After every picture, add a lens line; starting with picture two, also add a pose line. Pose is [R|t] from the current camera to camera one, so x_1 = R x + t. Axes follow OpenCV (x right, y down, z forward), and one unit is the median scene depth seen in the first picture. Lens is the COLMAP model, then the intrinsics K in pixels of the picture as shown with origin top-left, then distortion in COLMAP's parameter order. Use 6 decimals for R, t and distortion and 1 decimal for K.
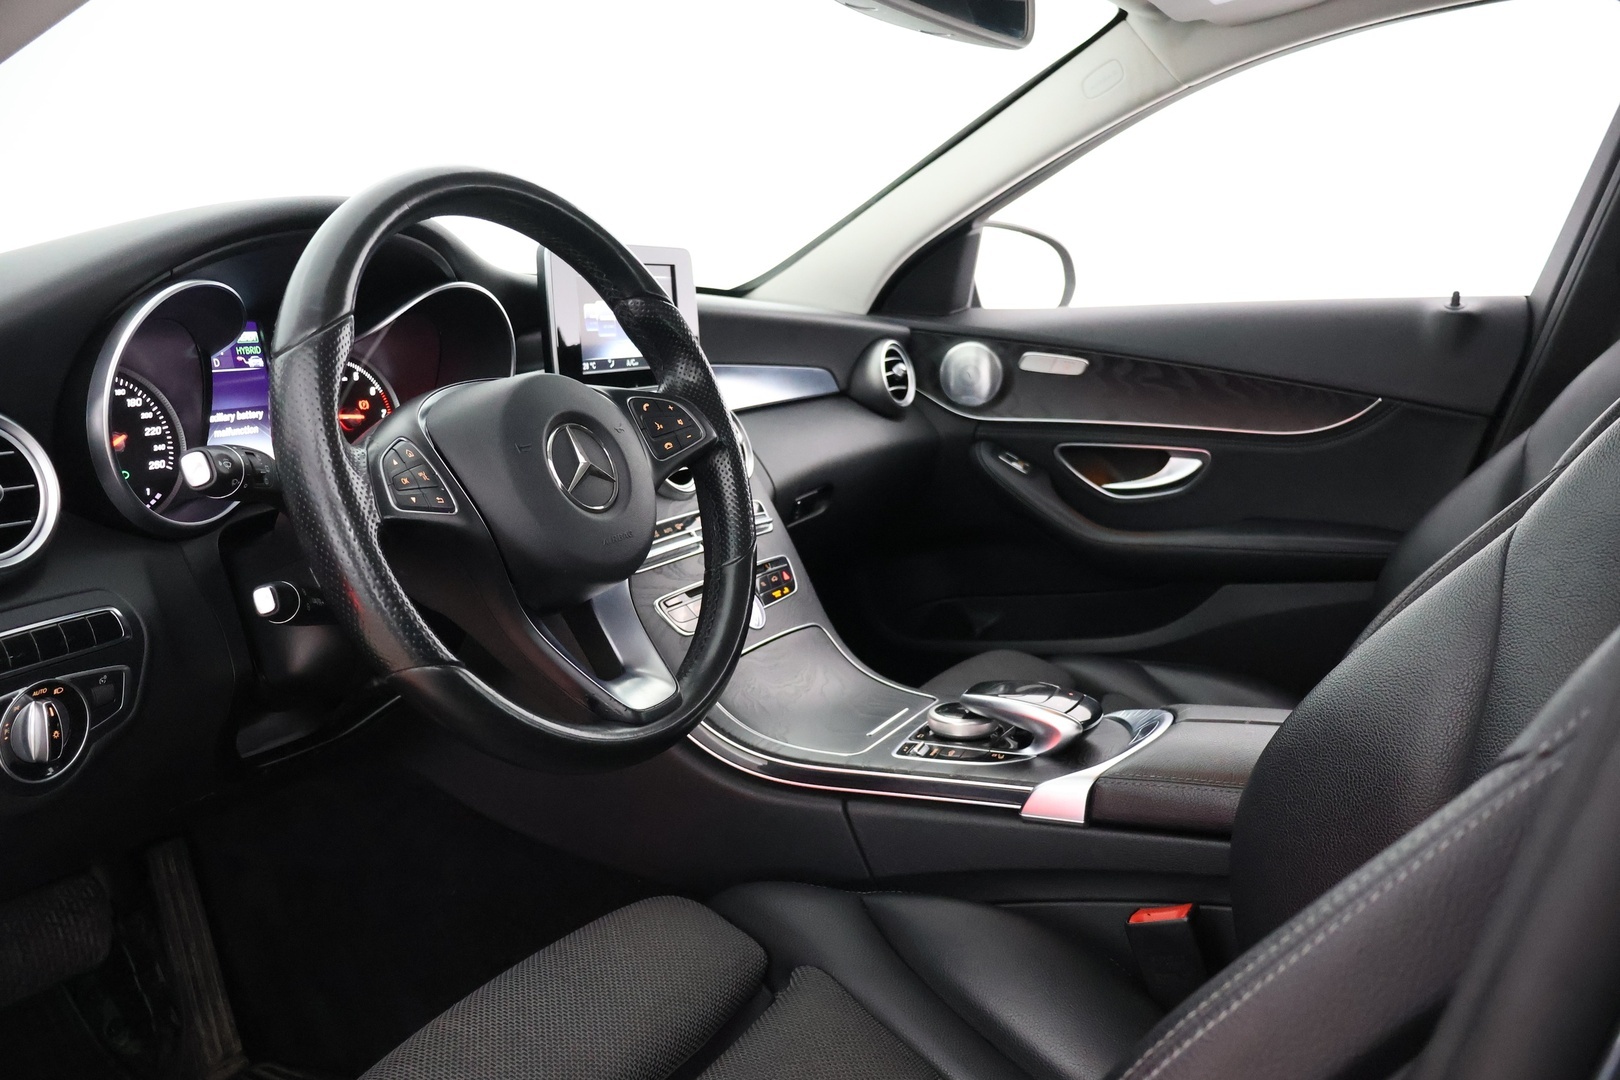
lens RADIAL K [[1353.1, 0, 807.0], [0, 1353.1, 540.6], [0, 0, 1]] dist [-0.015504, 0.022093]
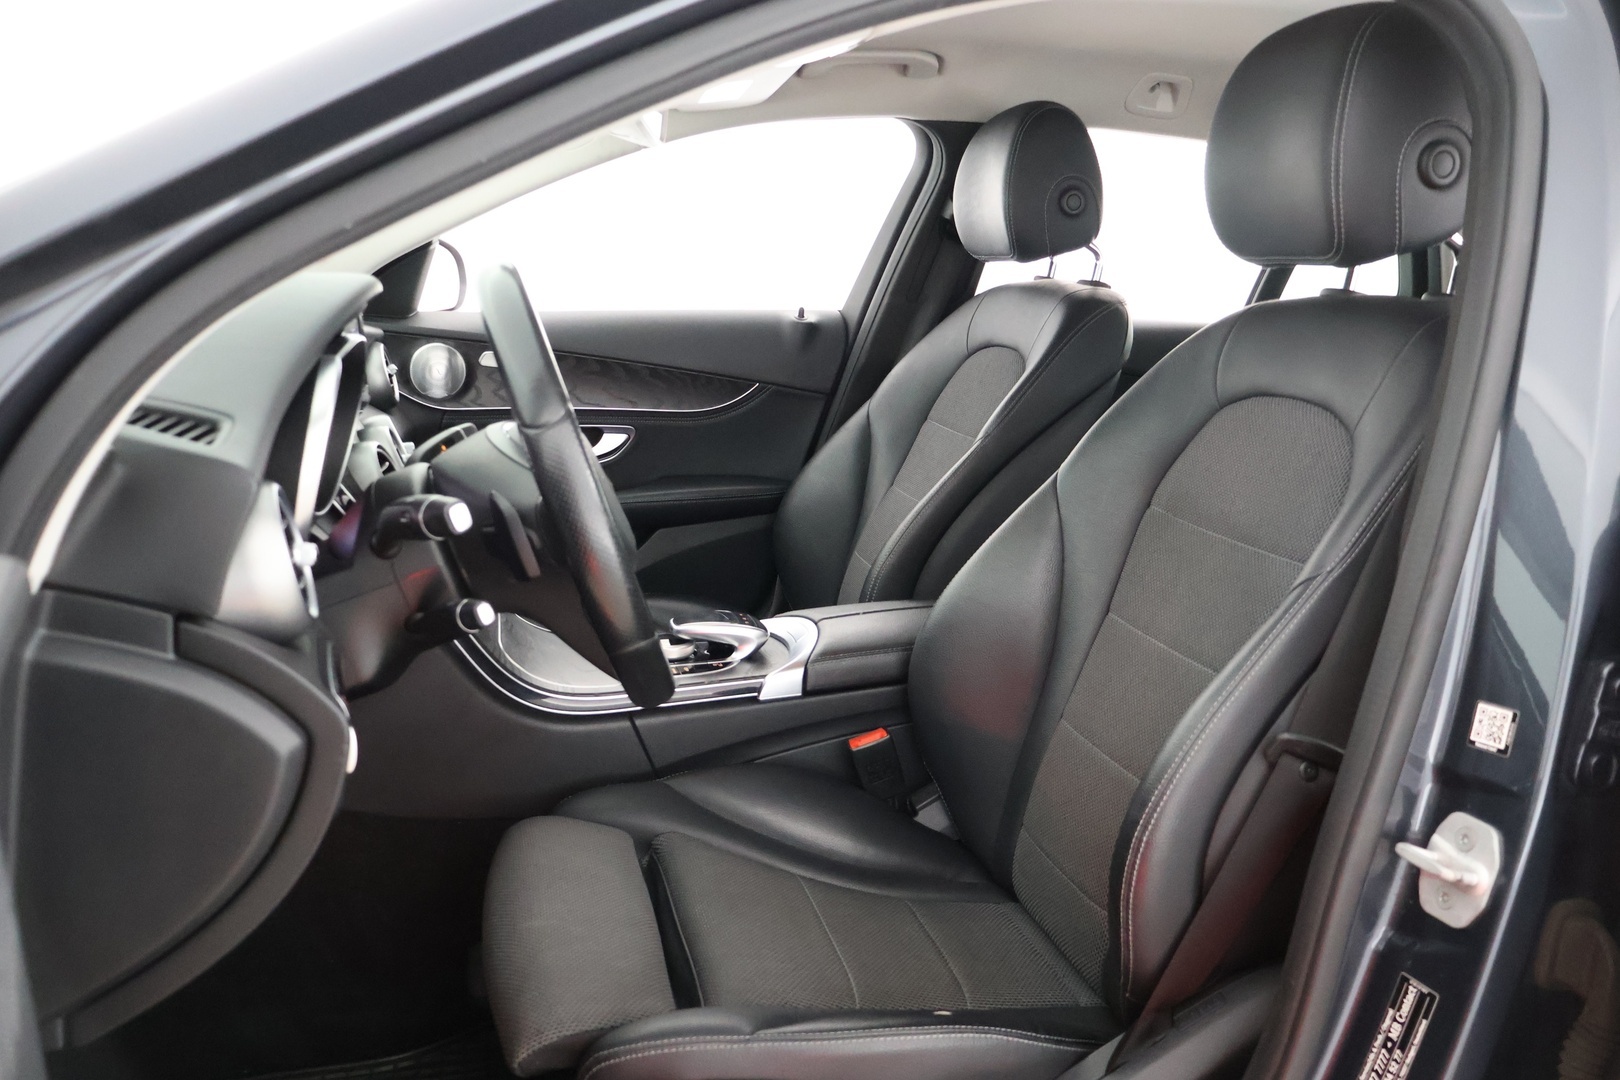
lens RADIAL K [[1353.1, 0, 810.3], [0, 1353.1, 538.9], [0, 0, 1]] dist [-0.015504, 0.022093]
pose [[0.744761, -0.111795, 0.657900, -0.851305], [0.083173, 0.993731, 0.074708, -0.082992], [-0.662128, -0.000920, 0.749391, -0.143888]]
